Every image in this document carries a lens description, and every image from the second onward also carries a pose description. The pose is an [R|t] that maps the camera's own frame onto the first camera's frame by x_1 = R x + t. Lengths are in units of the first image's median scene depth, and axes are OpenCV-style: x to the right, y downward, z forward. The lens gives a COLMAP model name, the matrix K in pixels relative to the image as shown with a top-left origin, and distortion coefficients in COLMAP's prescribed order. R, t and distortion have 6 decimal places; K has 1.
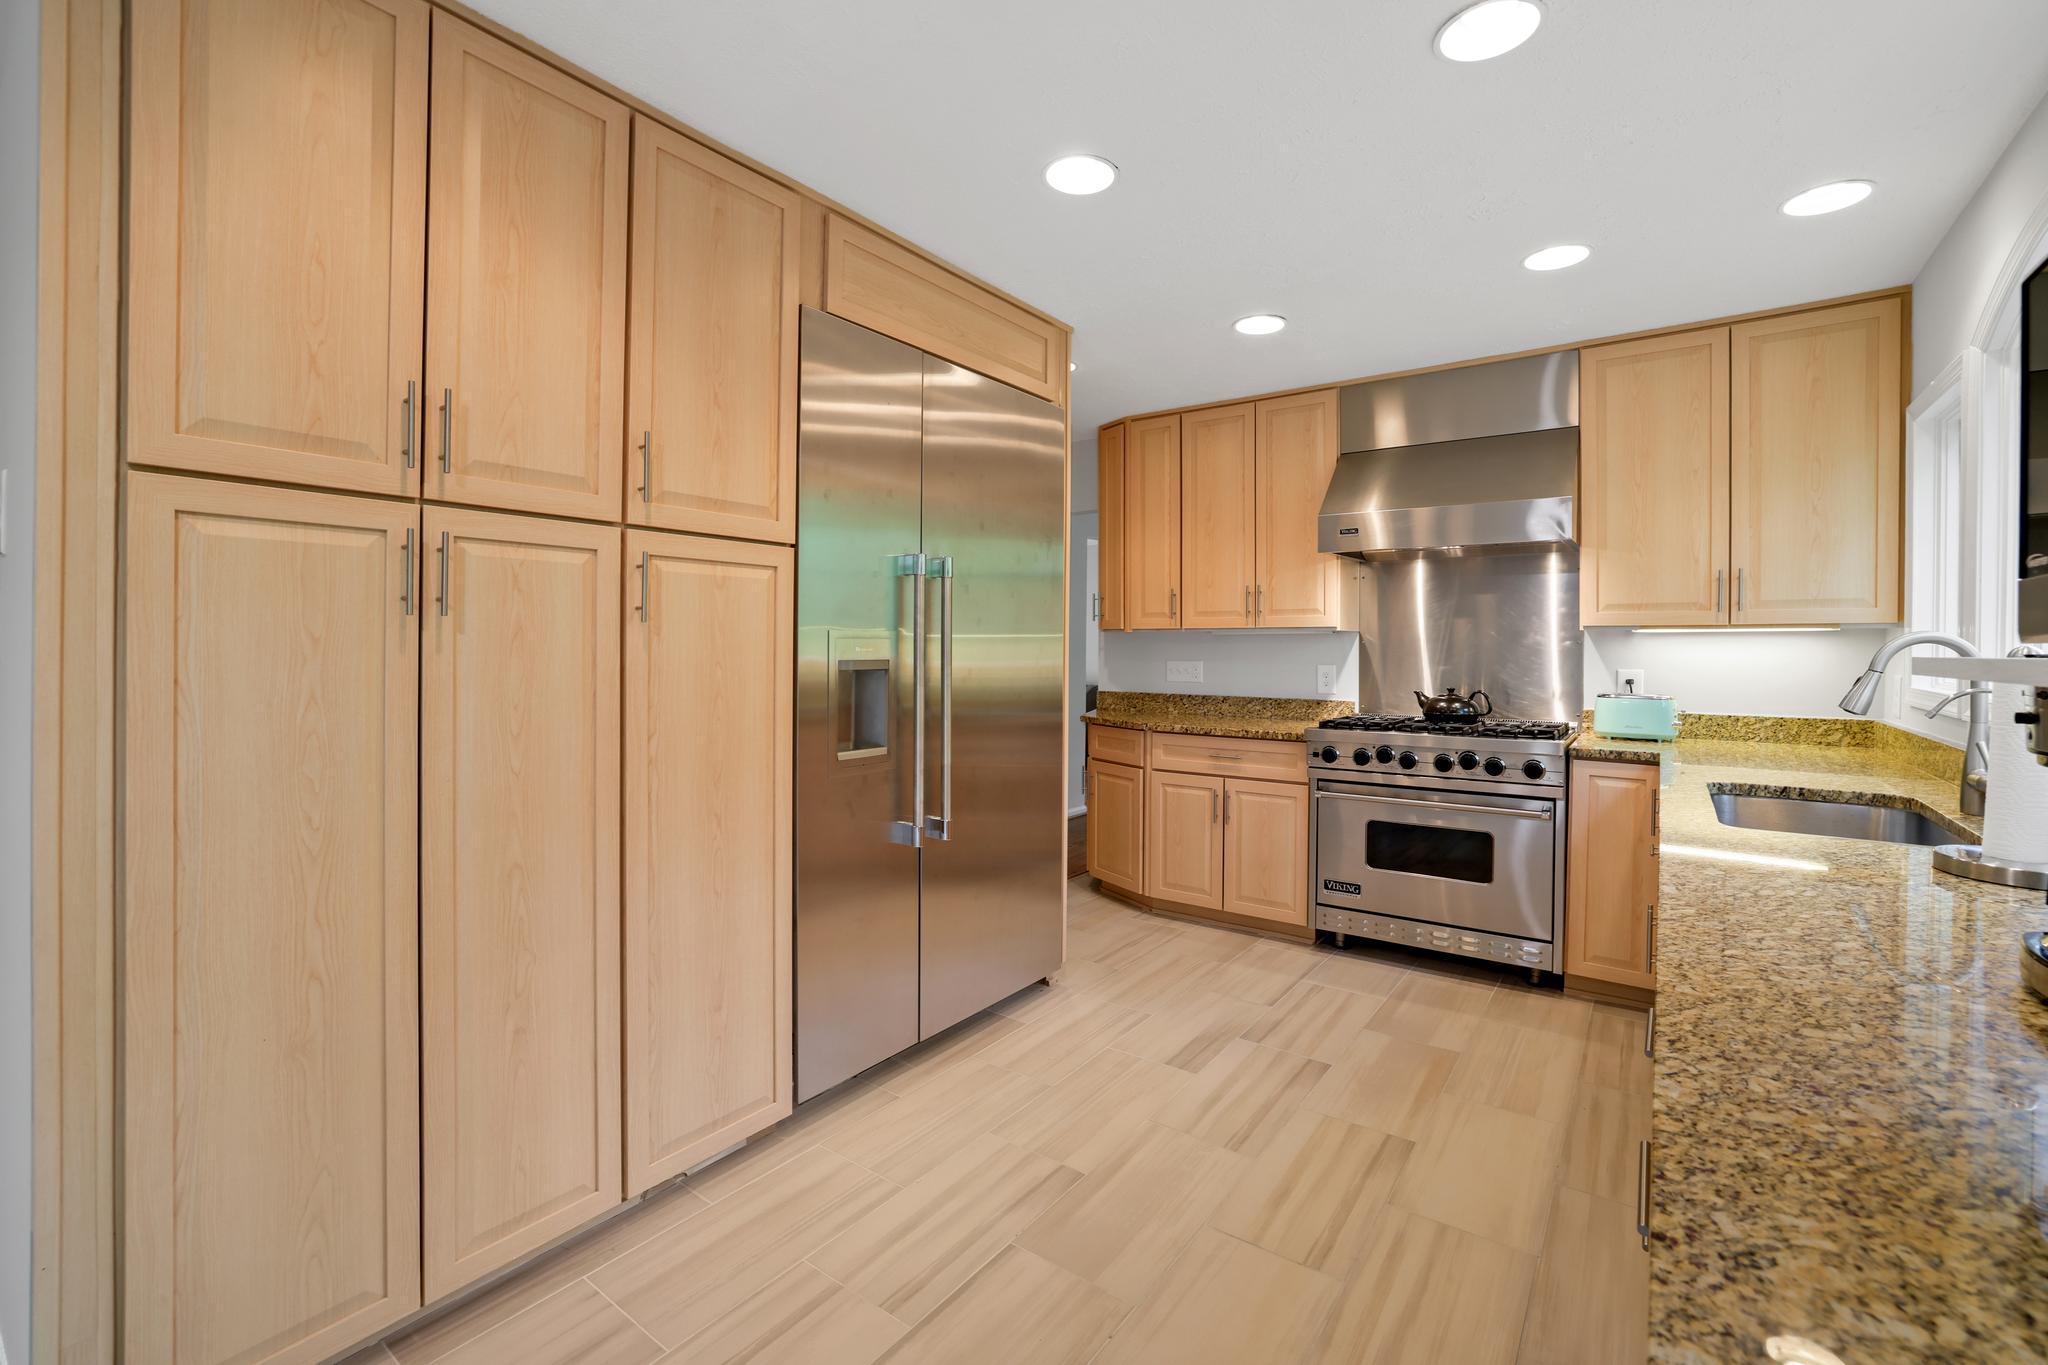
lens RADIAL K [[884.9, 0, 1015.8], [0, 884.9, 647.4], [0, 0, 1]] dist [-0.050322, 0.021597]
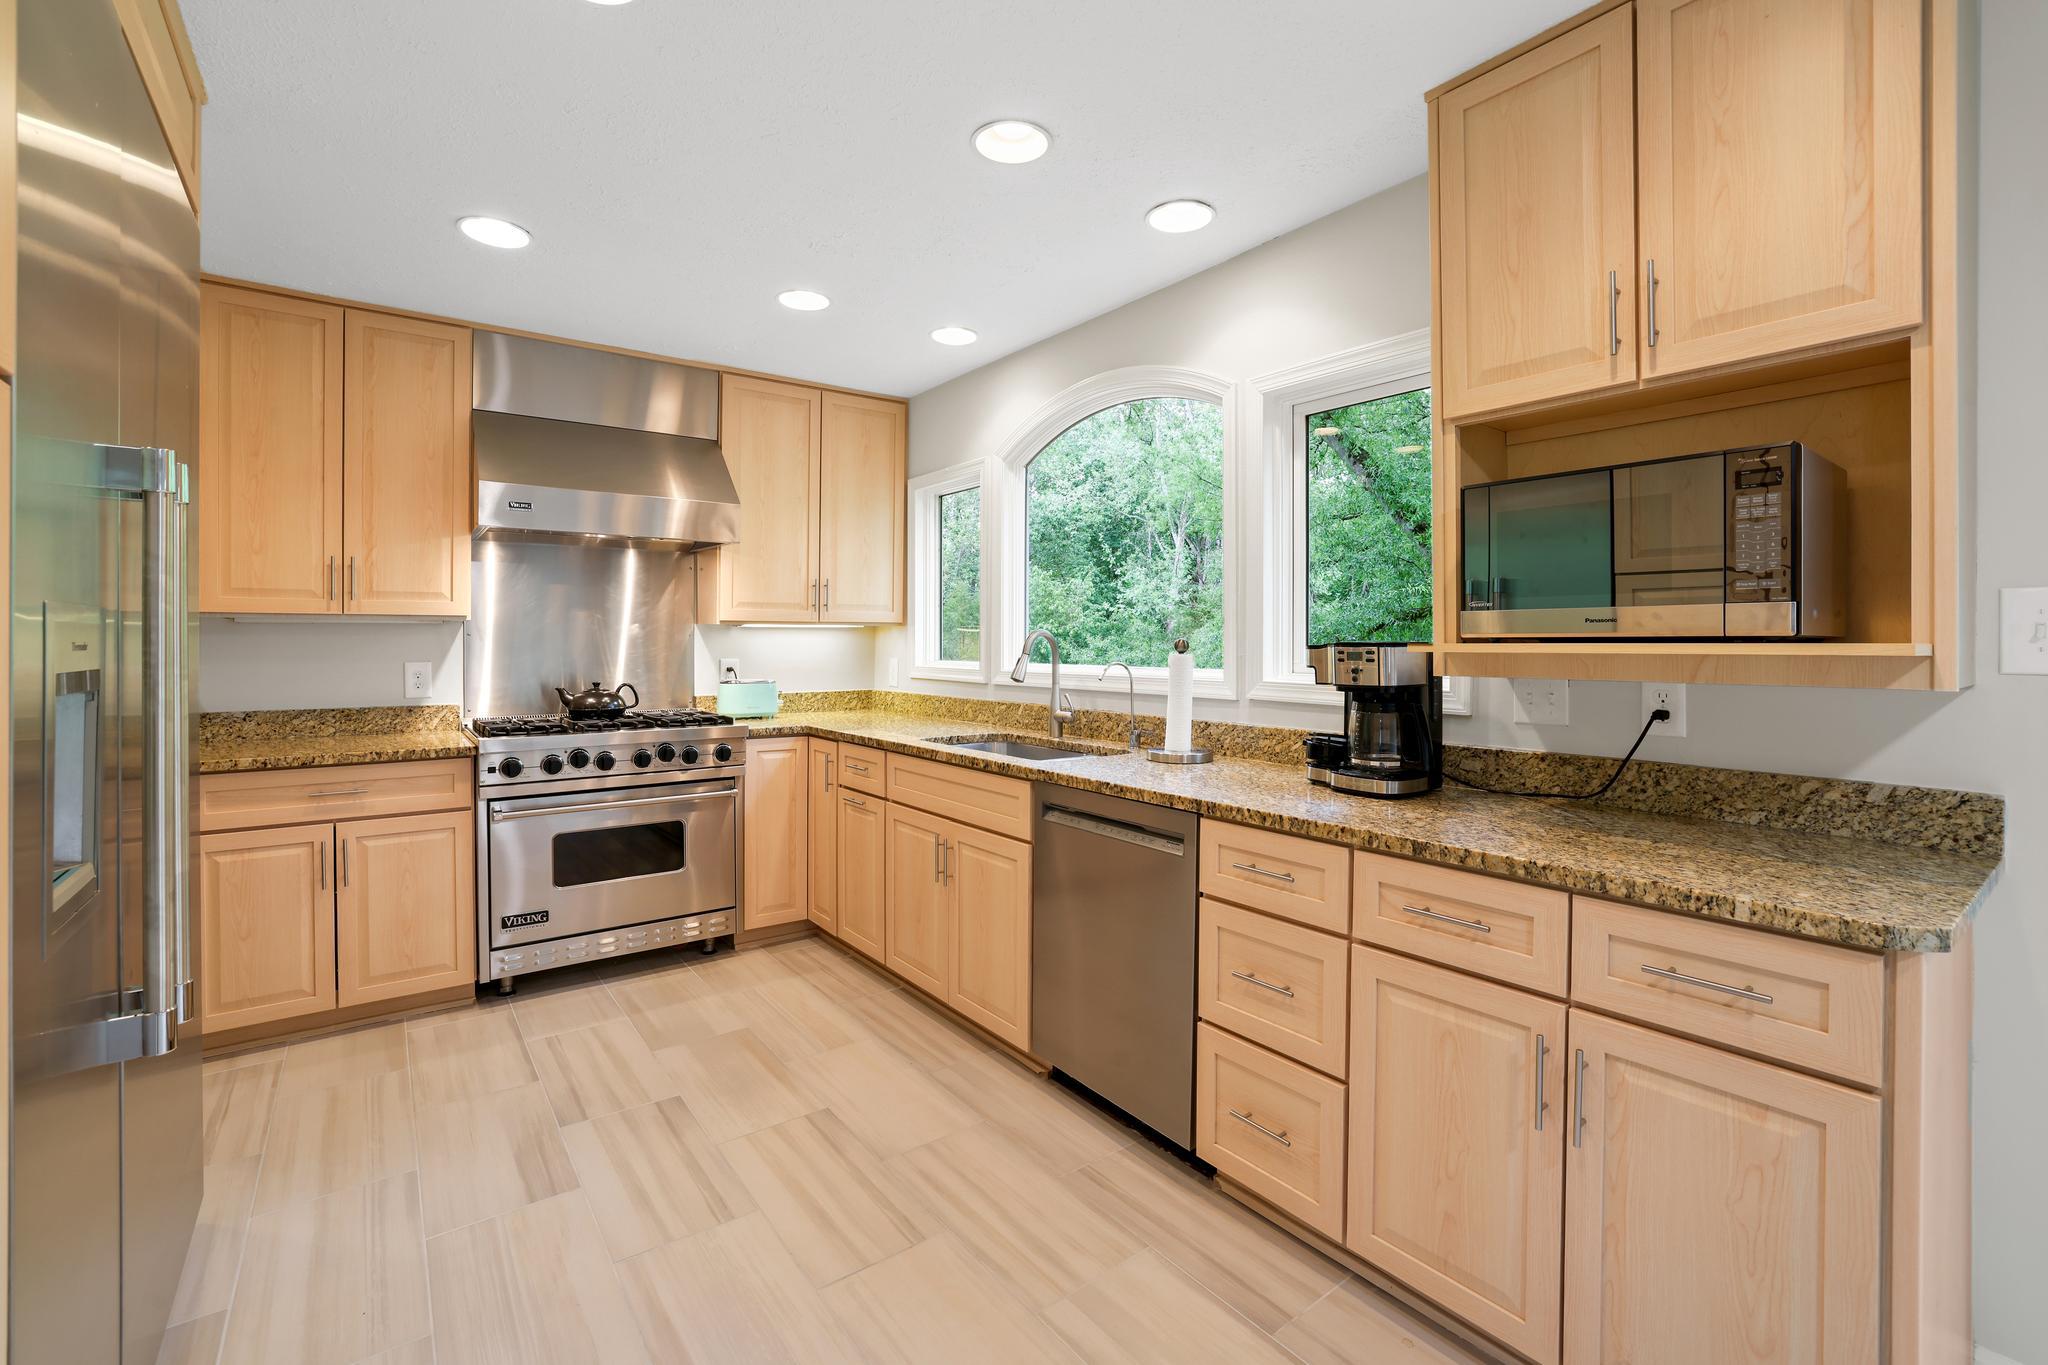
lens RADIAL K [[884.9, 0, 1015.8], [0, 884.9, 647.4], [0, 0, 1]] dist [-0.050322, 0.021597]
pose [[0.286041, -0.009618, 0.958169, -0.320662], [0.002618, 0.999954, 0.009256, 0.000408], [-0.958214, -0.000139, 0.286053, 0.313517]]
